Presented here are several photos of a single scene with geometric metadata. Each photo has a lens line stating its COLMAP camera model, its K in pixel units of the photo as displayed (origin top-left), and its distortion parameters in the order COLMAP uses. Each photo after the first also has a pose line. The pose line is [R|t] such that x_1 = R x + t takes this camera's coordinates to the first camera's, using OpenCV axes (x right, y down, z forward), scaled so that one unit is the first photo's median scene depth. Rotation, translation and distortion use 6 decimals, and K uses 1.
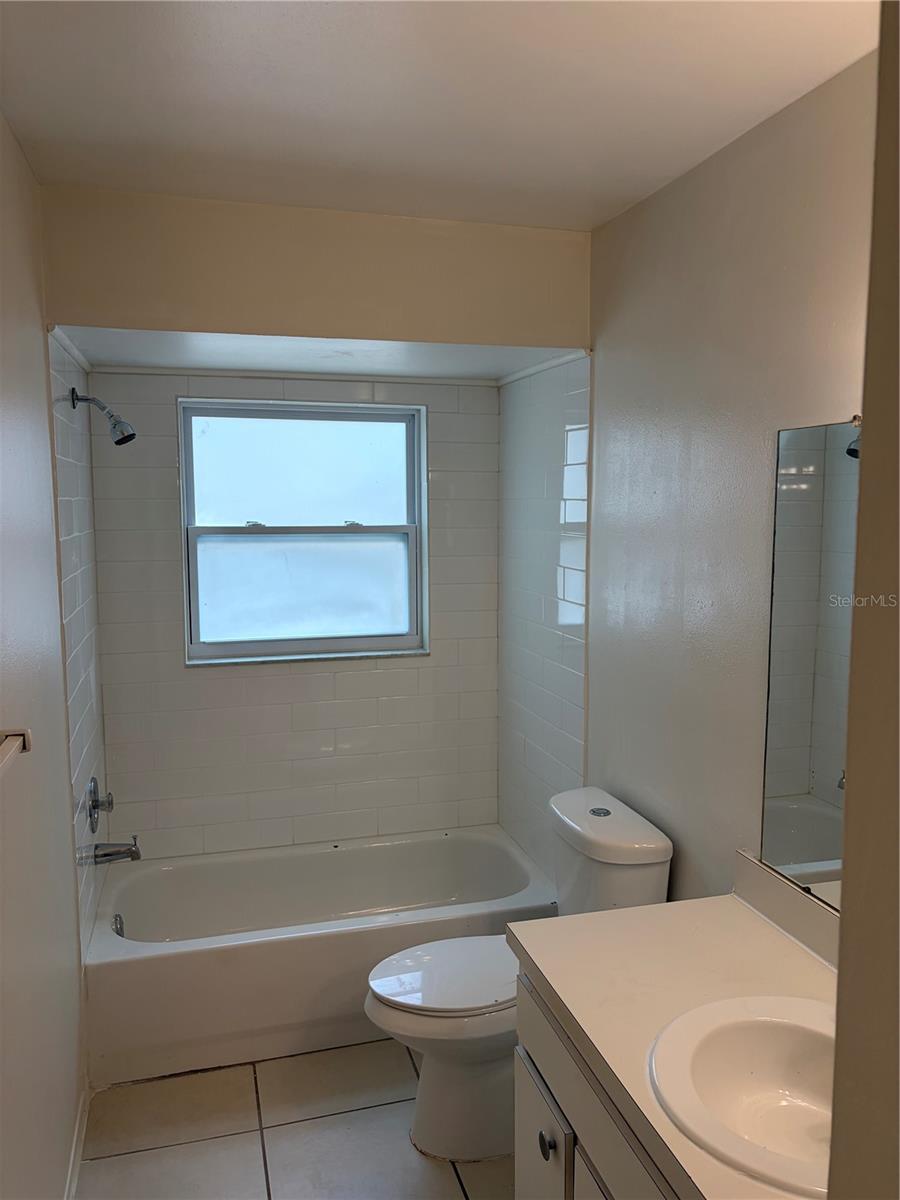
lens RADIAL K [[923.7, 0, 450.0], [0, 923.7, 600.0], [0, 0, 1]] dist [0.023652, -0.006675]
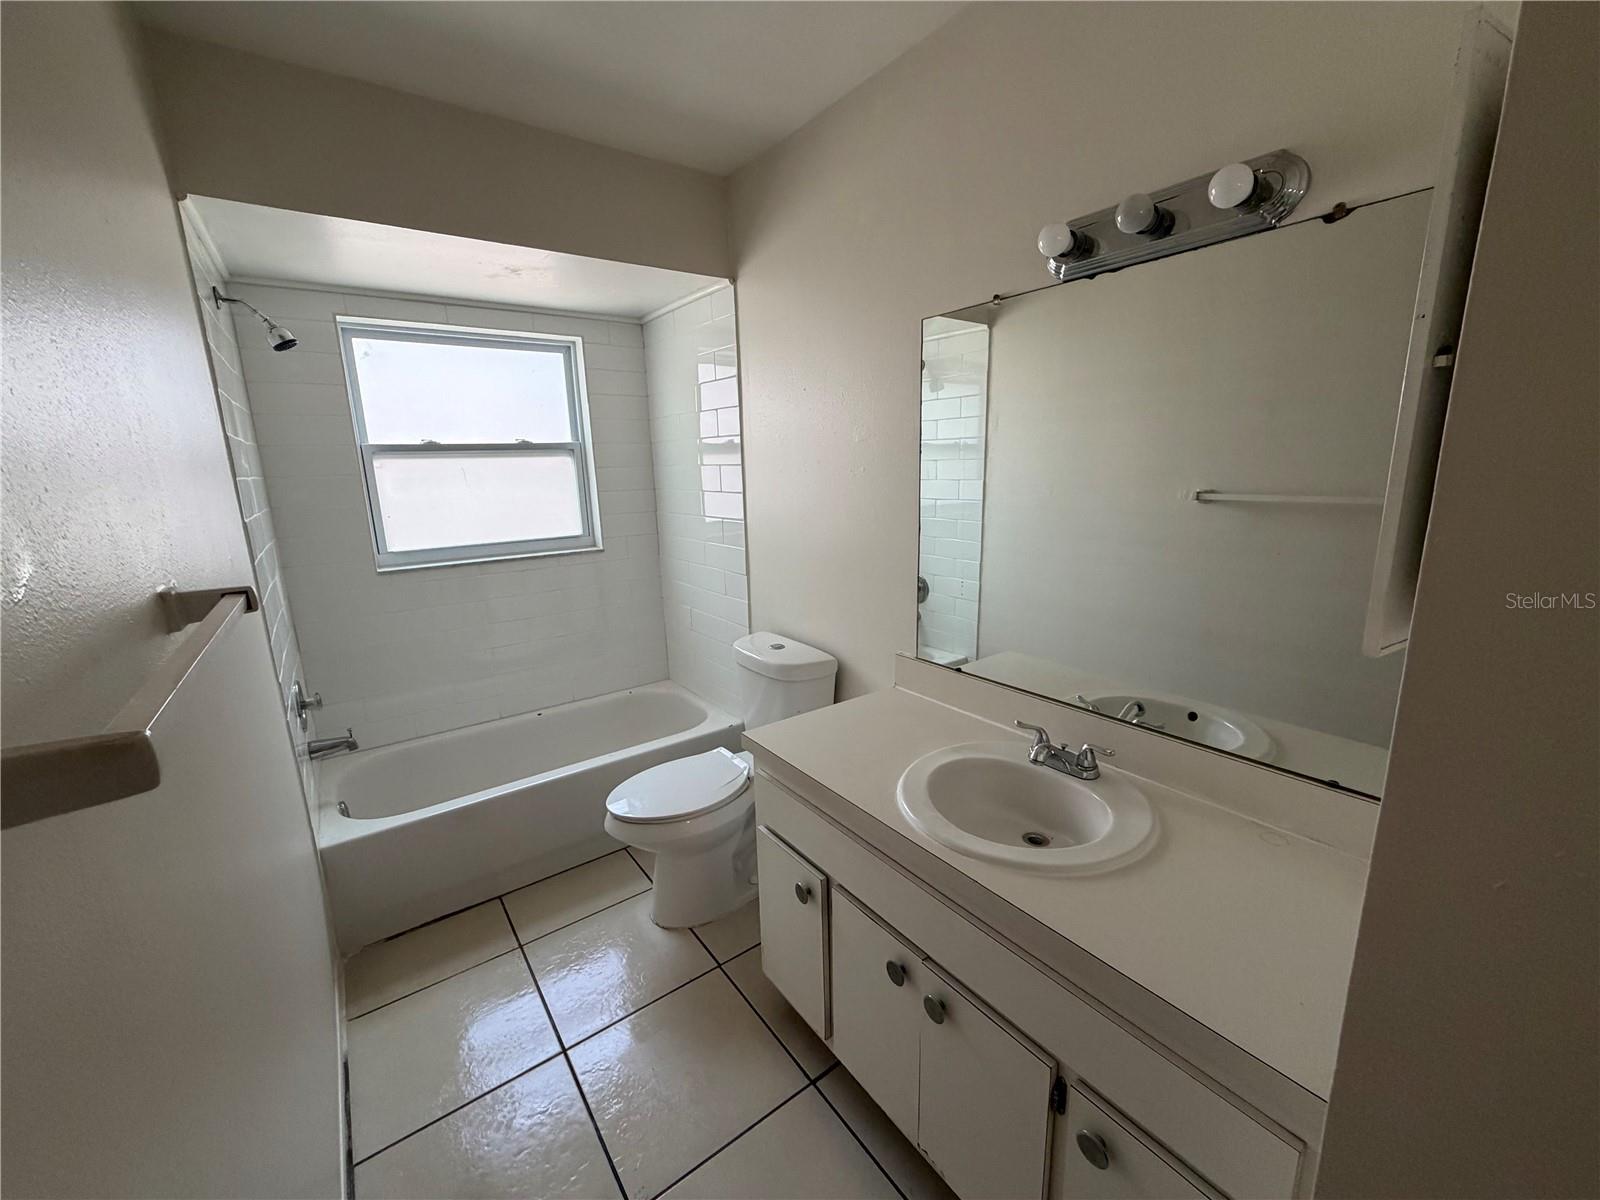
lens RADIAL K [[649.5, 0, 800.0], [0, 649.5, 600.0], [0, 0, 1]] dist [0.000862, 0.000408]
pose [[0.936770, -0.097901, 0.335973, -0.089132], [0.064392, 0.991899, 0.109496, 0.057124], [-0.343971, -0.080938, 0.935485, 0.124588]]
